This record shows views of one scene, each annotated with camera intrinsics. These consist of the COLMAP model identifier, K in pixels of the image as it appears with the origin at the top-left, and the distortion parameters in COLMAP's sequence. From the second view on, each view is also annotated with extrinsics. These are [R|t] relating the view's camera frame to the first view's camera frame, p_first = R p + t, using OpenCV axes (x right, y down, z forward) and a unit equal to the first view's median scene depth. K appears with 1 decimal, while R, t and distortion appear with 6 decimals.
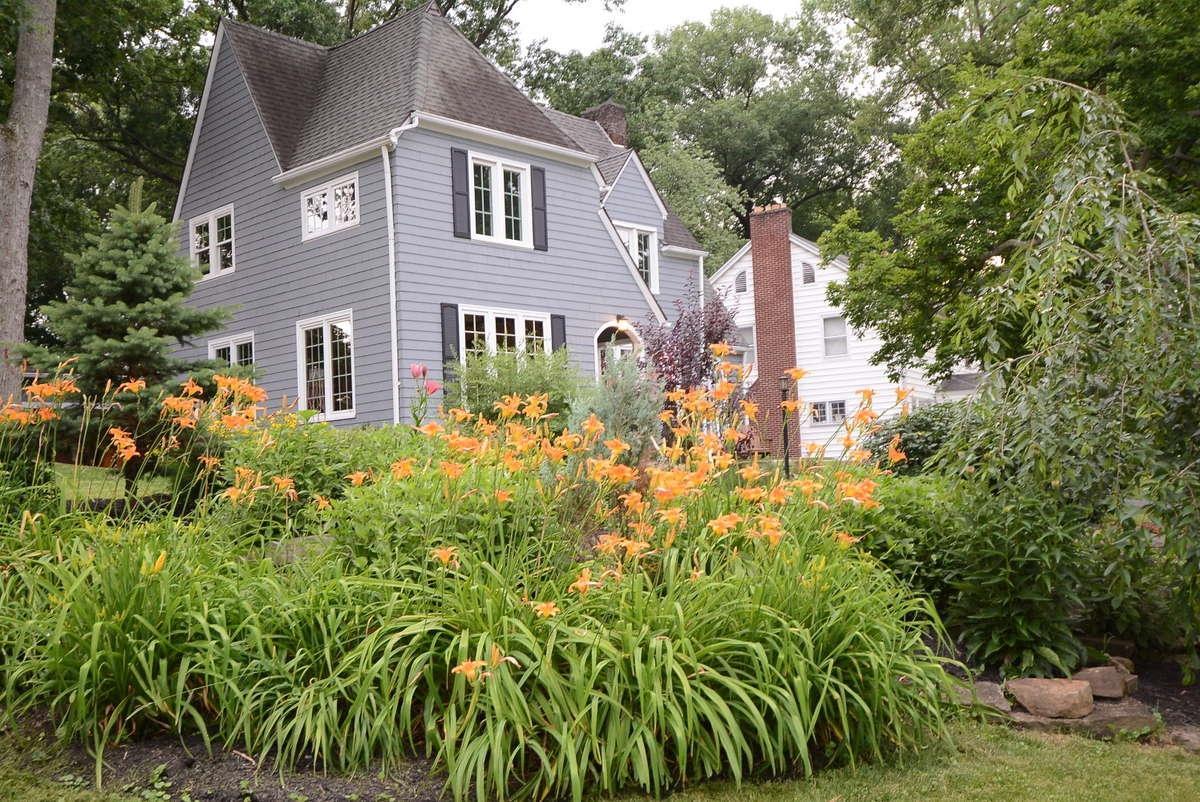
lens RADIAL K [[1197.6, 0, 600.0], [0, 1197.6, 401.0], [0, 0, 1]] dist [0.060440, -0.014204]
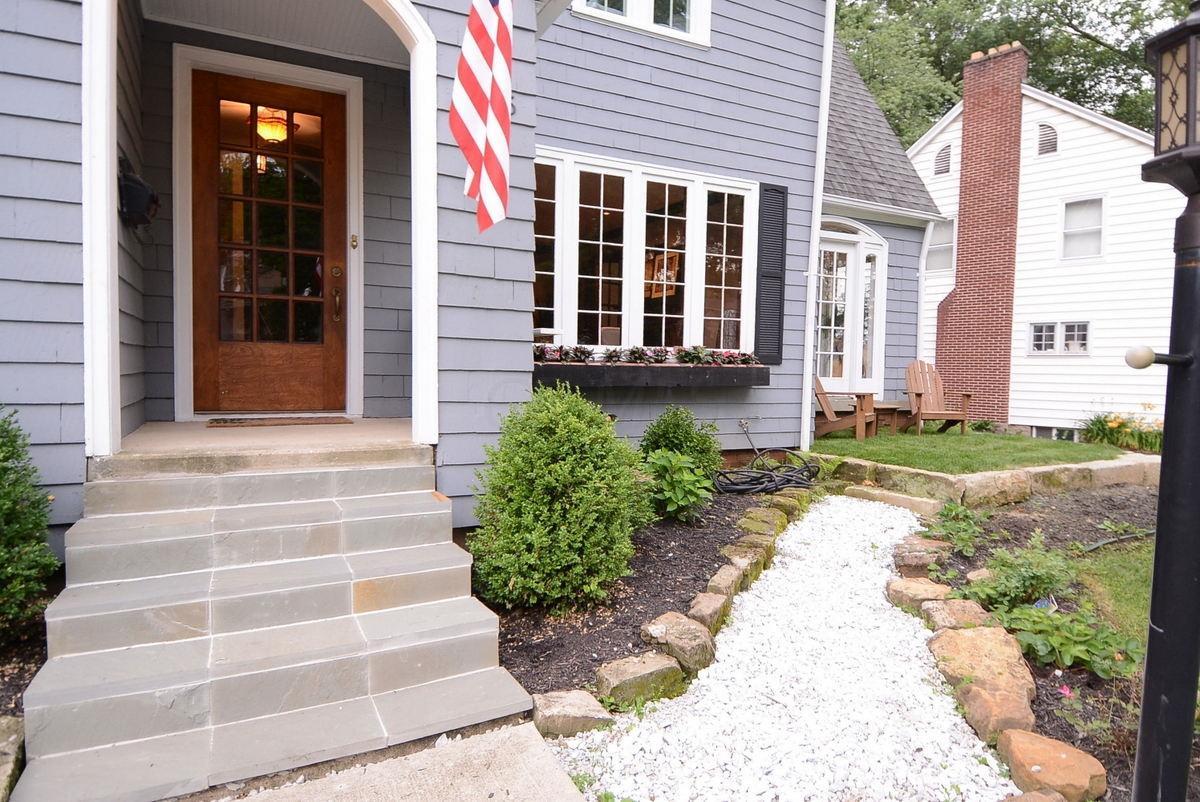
lens RADIAL K [[703.5, 0, 611.3], [0, 703.5, 397.6], [0, 0, 1]] dist [0.064528, -0.071727]
pose [[0.949015, 0.071807, -0.306943, 0.129457], [-0.035189, 0.991756, 0.123215, 0.003471], [0.313260, -0.106132, 0.943718, 0.940289]]
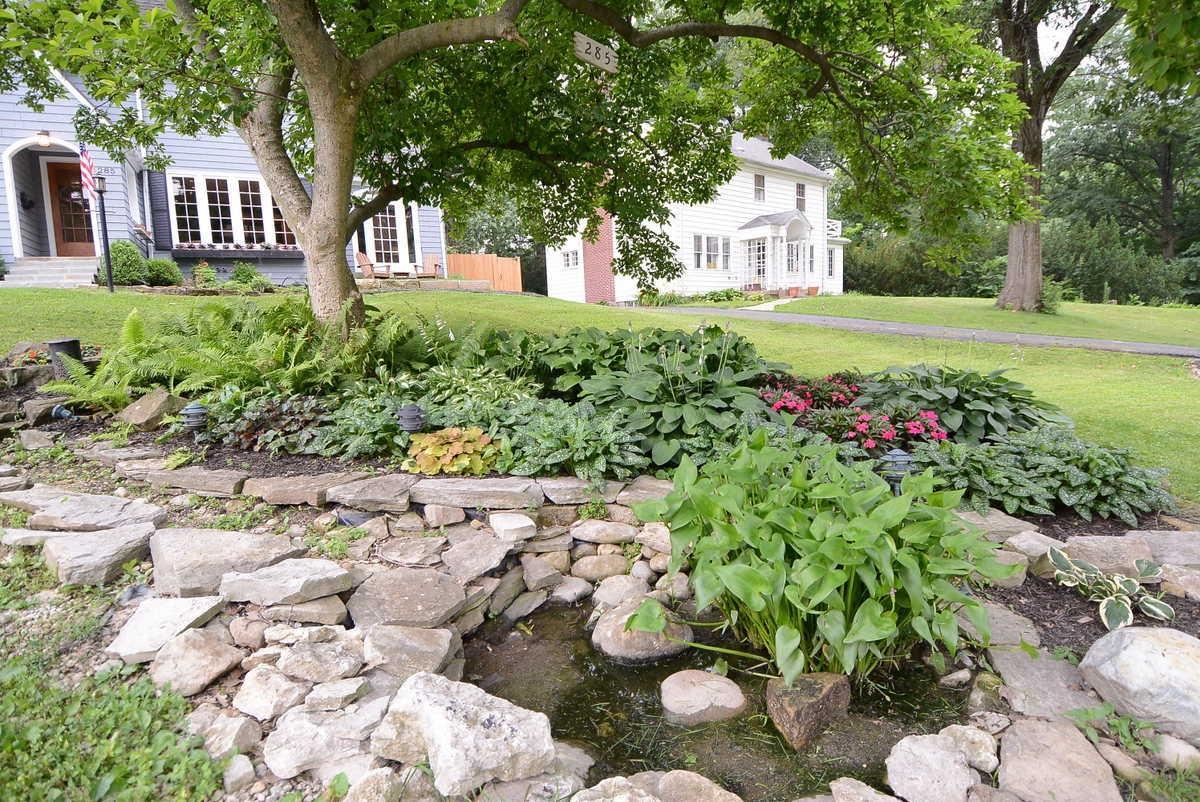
lens RADIAL K [[625.1, 0, 607.2], [0, 625.1, 398.3], [0, 0, 1]] dist [0.045100, -0.049860]
pose [[0.954870, 0.035318, -0.294916, 0.664493], [0.024466, 0.980179, 0.196598, 0.060144], [0.296013, -0.194941, 0.935080, 0.648538]]
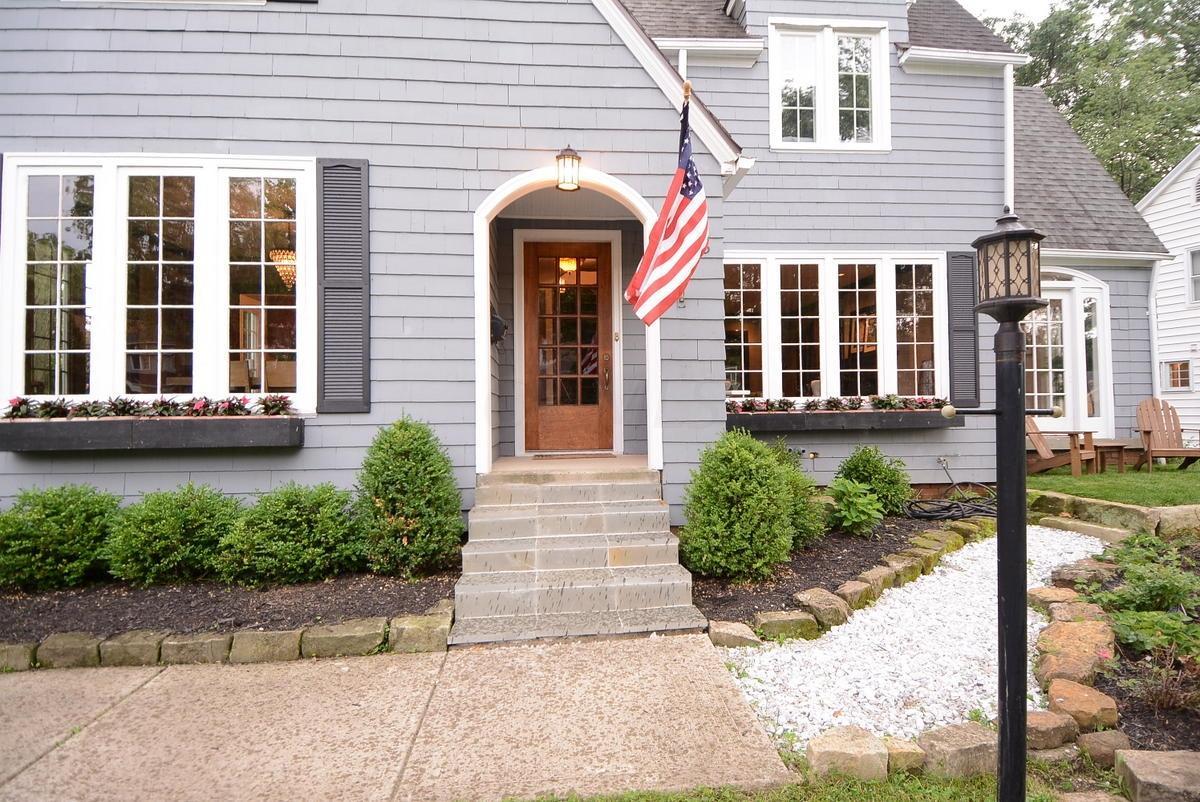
lens RADIAL K [[625.1, 0, 607.2], [0, 625.1, 398.3], [0, 0, 1]] dist [0.045100, -0.049860]
pose [[0.760894, 0.016898, -0.648656, 0.169828], [0.025988, 0.998065, 0.056484, -0.002594], [0.648355, -0.059835, 0.758983, 0.901437]]
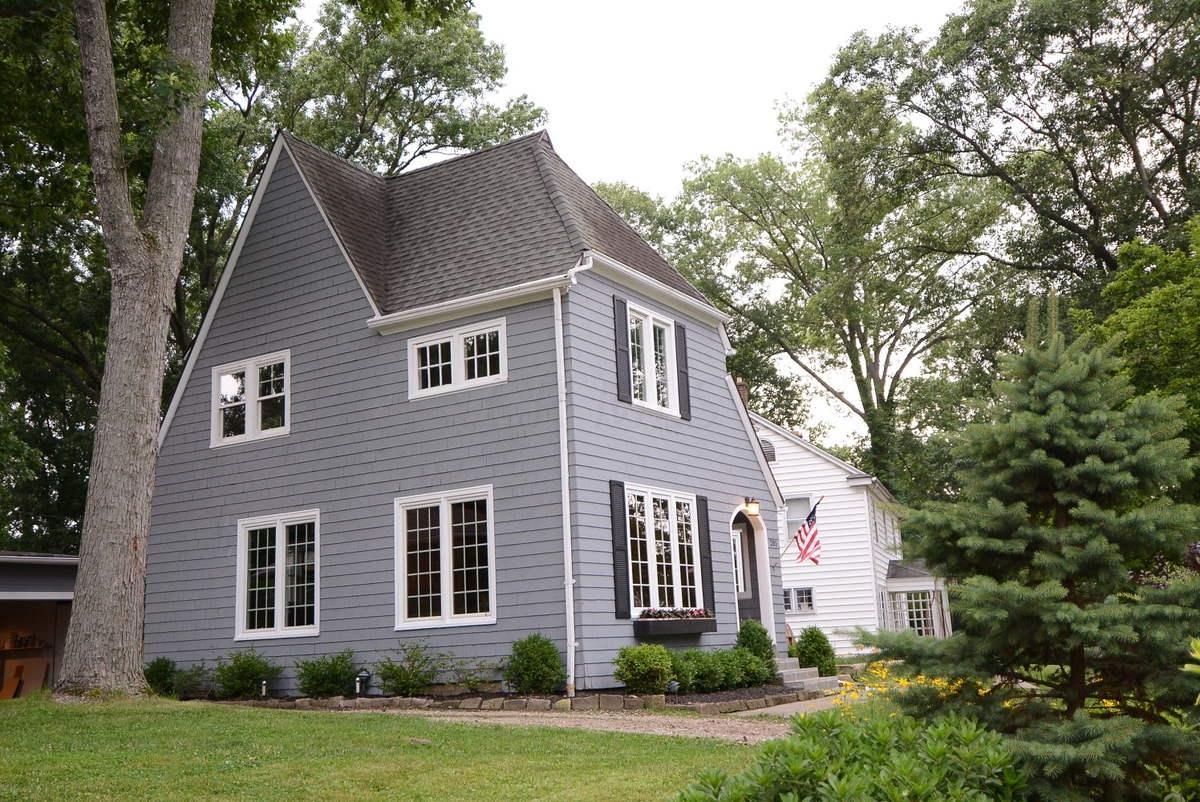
lens RADIAL K [[1197.6, 0, 600.0], [0, 1197.6, 401.0], [0, 0, 1]] dist [0.060440, -0.014204]
pose [[0.978069, 0.038556, 0.204683, -0.282753], [-0.009273, 0.989804, -0.142137, -0.017963], [-0.208076, 0.137121, 0.968453, 0.190918]]
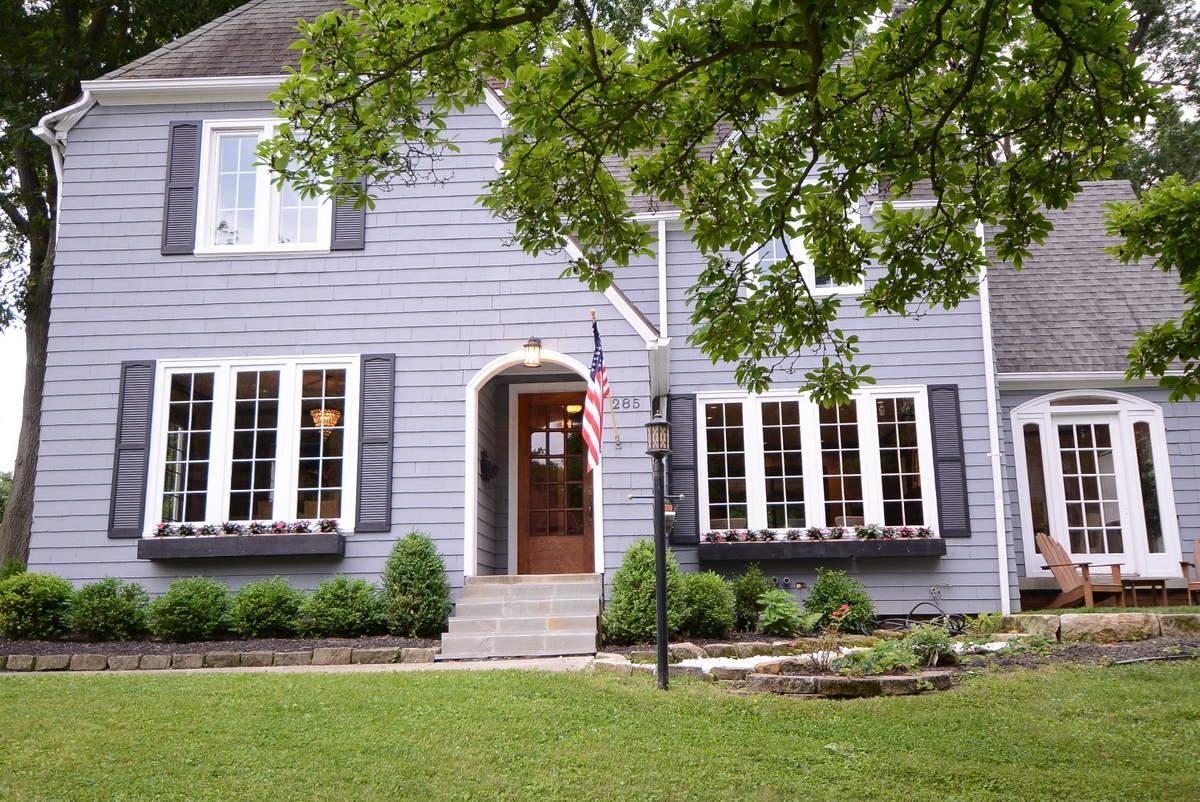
lens RADIAL K [[1074.4, 0, 602.9], [0, 1074.4, 387.8], [0, 0, 1]] dist [0.051549, -0.004579]
pose [[0.656139, -0.129770, -0.743399, 0.416839], [0.042682, 0.989908, -0.135129, 0.017604], [0.753432, 0.056934, 0.655056, 0.753092]]
